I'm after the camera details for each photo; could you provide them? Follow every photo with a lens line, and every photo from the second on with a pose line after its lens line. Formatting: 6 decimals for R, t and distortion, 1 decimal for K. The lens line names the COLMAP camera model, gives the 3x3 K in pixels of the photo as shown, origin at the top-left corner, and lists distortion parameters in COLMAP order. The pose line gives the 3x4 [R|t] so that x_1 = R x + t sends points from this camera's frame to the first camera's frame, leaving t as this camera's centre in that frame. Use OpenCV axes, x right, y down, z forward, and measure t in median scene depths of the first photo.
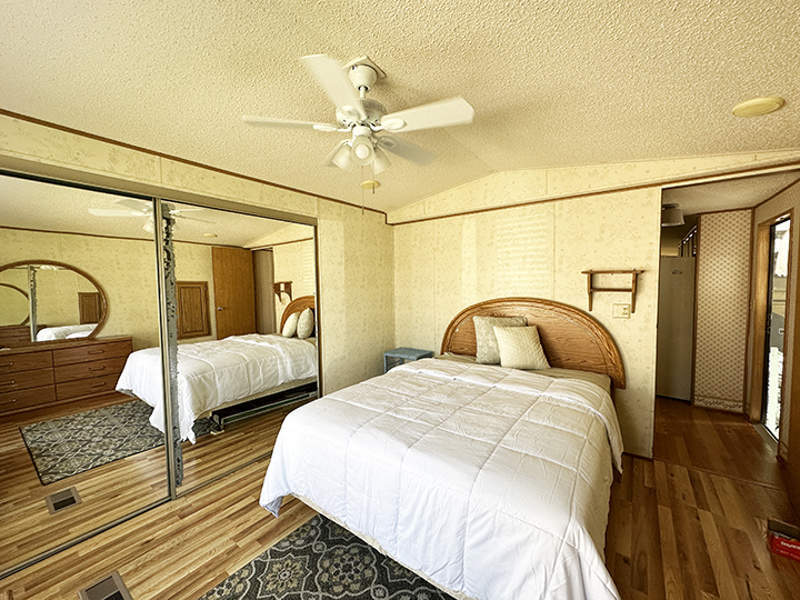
lens RADIAL K [[321.7, 0, 400.7], [0, 321.7, 301.7], [0, 0, 1]] dist [0.000426, -0.000076]
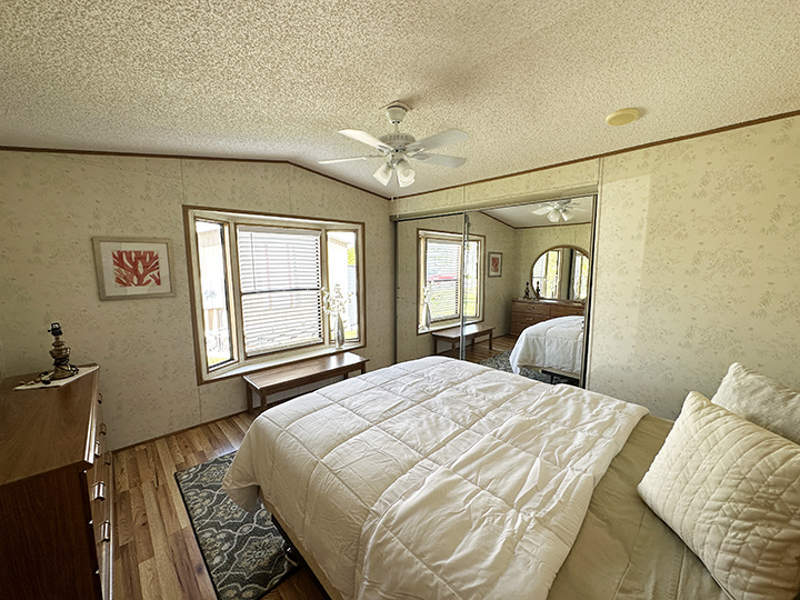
lens RADIAL K [[321.7, 0, 401.2], [0, 321.7, 300.4], [0, 0, 1]] dist [0.000426, -0.000076]
pose [[-0.200991, 0.135227, -0.970215, 0.783206], [-0.049225, 0.987781, 0.147873, -0.077981], [0.978355, 0.077480, -0.191878, 0.813329]]
